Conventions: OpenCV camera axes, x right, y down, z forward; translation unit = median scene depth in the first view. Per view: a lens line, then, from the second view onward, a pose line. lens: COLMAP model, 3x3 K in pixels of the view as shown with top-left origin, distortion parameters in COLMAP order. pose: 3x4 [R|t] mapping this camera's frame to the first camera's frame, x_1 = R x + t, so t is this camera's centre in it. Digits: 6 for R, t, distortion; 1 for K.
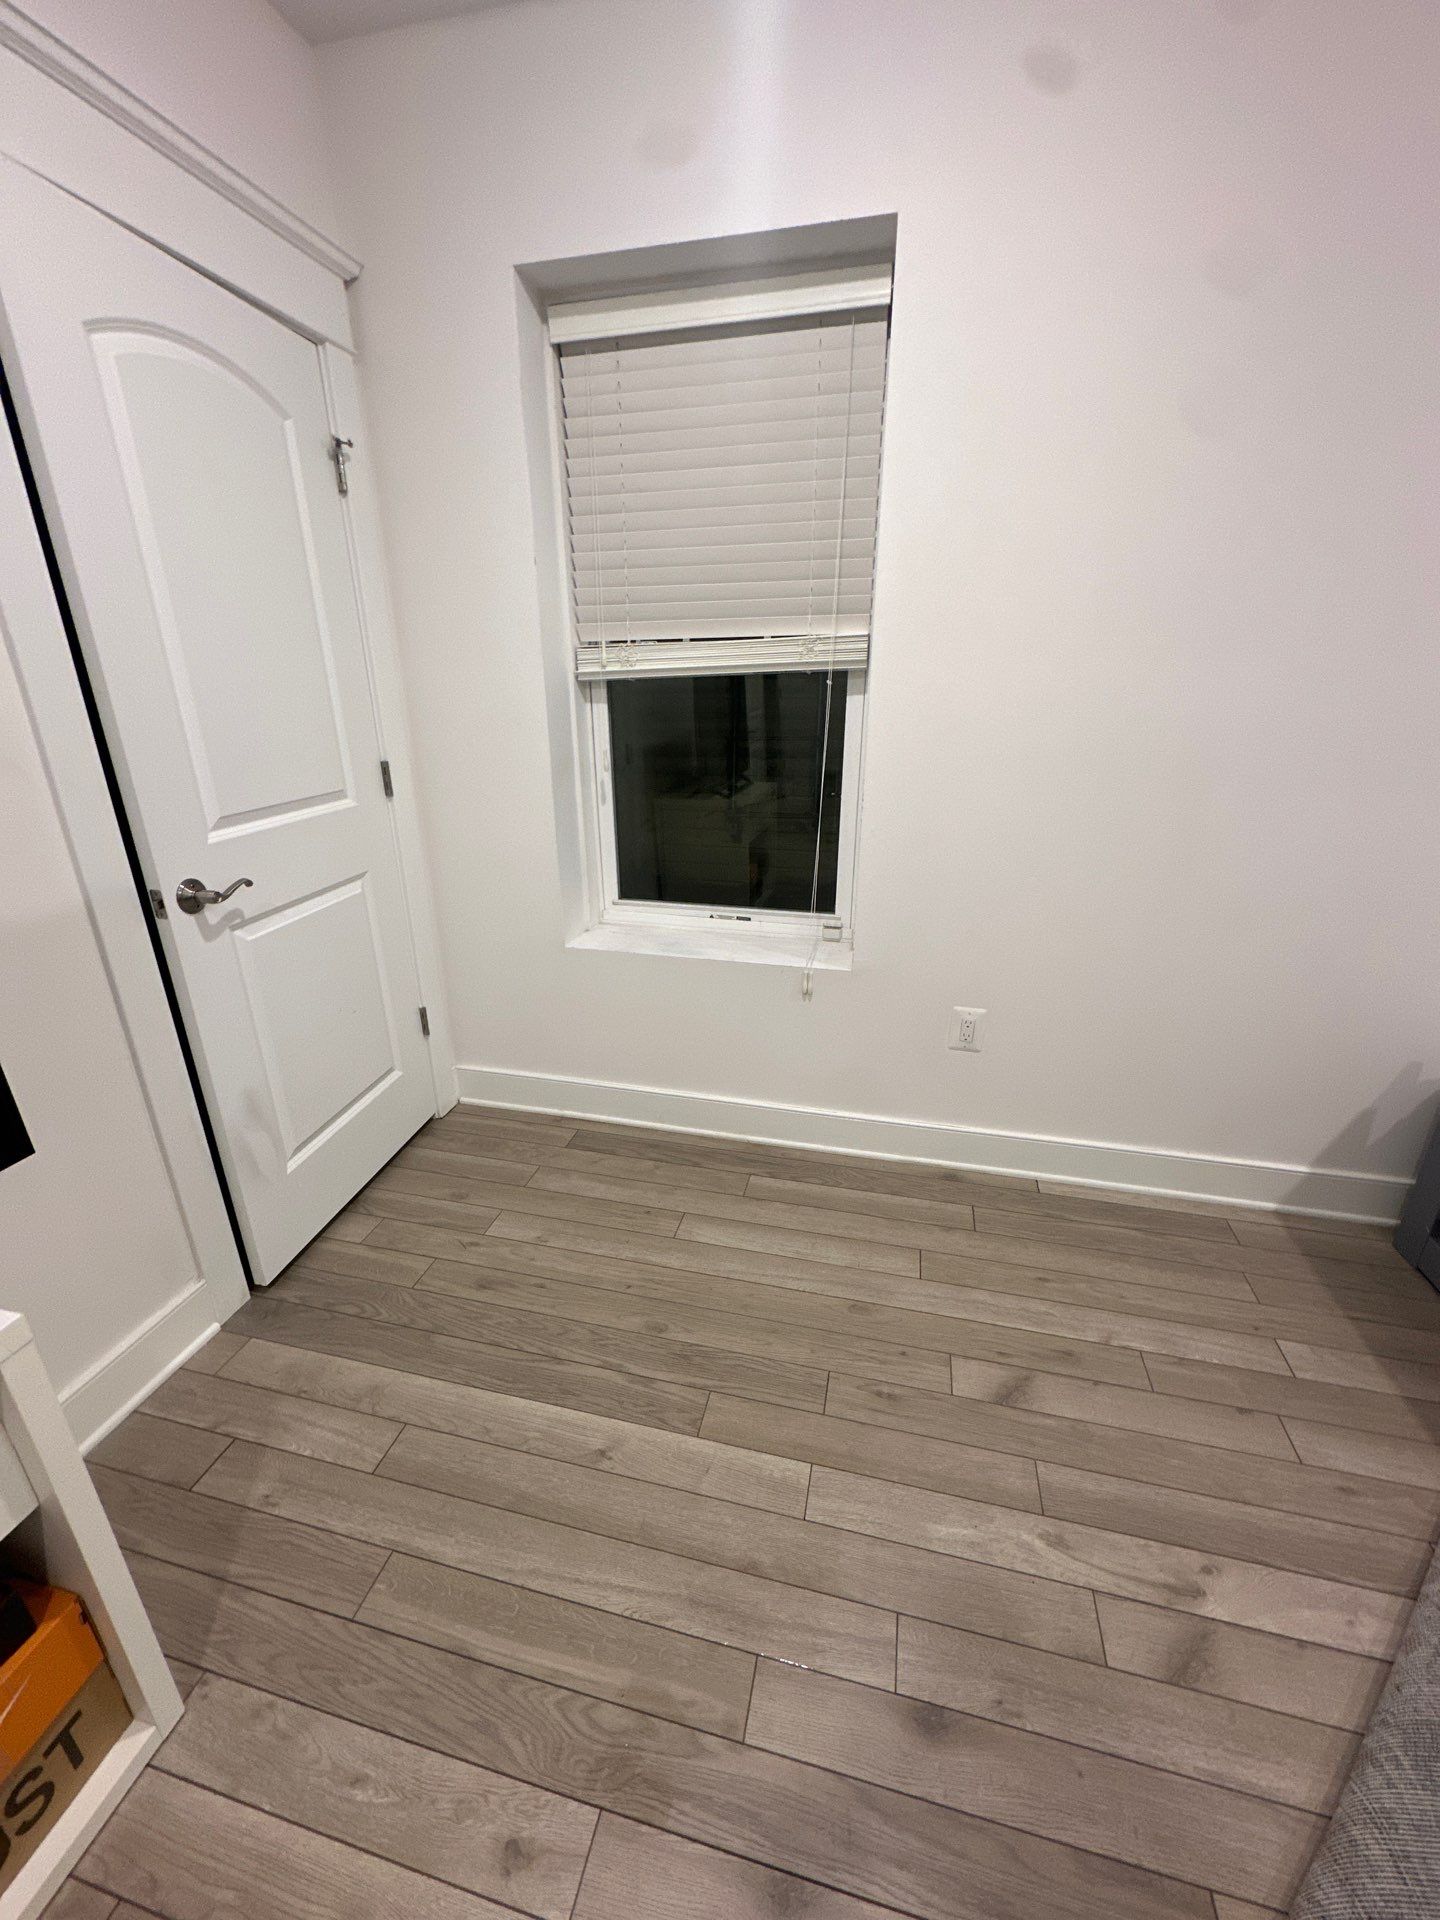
lens RADIAL K [[765.9, 0, 715.0], [0, 765.9, 959.7], [0, 0, 1]] dist [-0.002467, -0.000029]
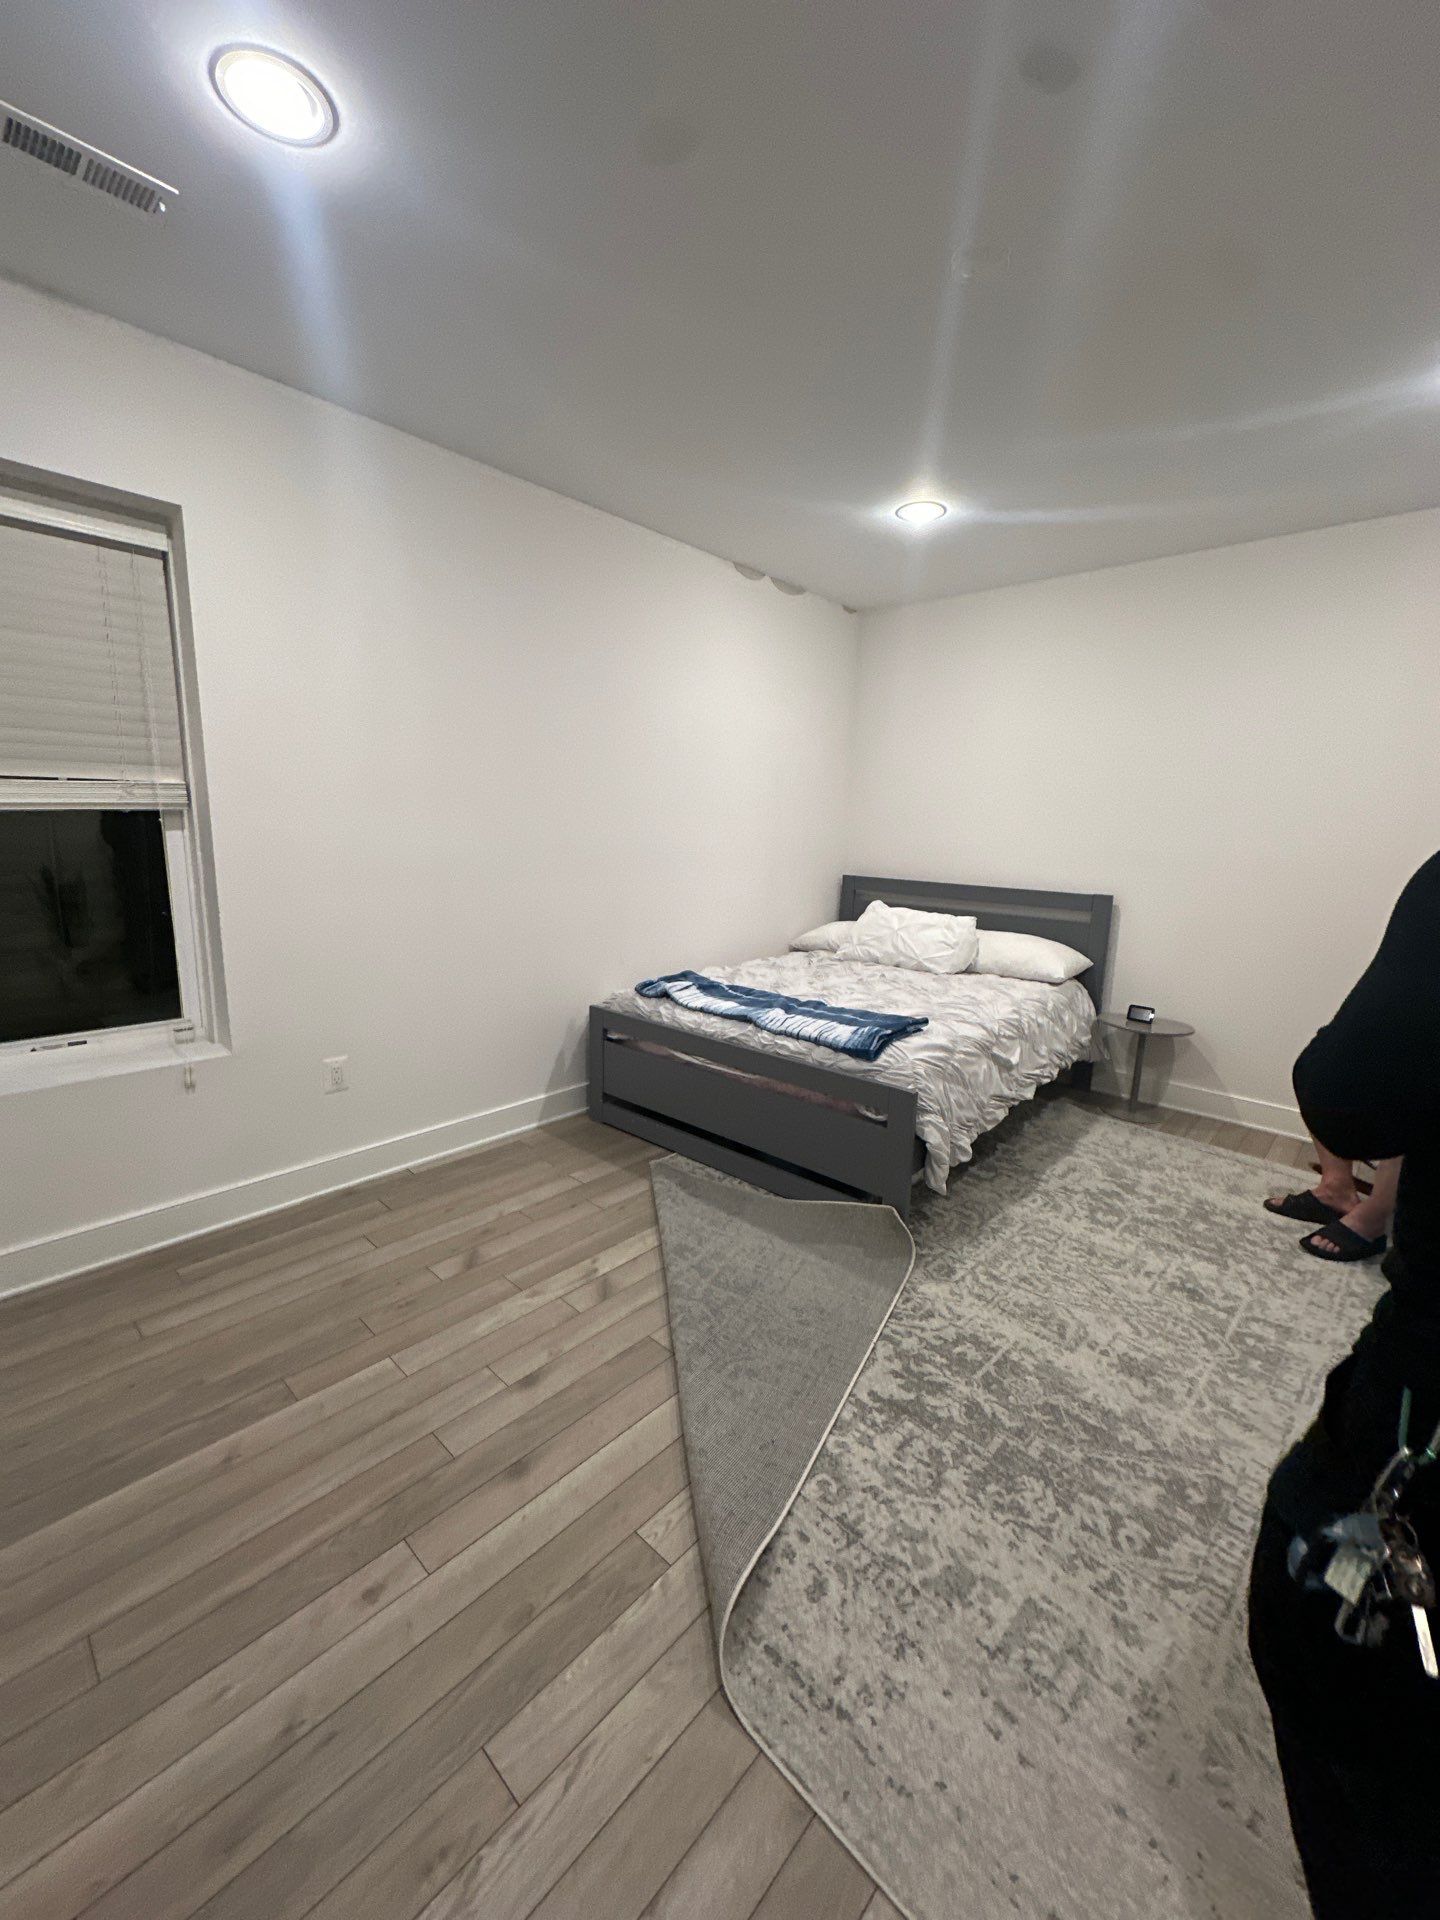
lens RADIAL K [[765.9, 0, 715.0], [0, 765.9, 959.7], [0, 0, 1]] dist [-0.002467, -0.000029]
pose [[0.488460, -0.136526, 0.861840, -0.560147], [0.273087, 0.961986, -0.002385, 0.099410], [-0.828752, 0.236522, 0.507175, -0.311933]]
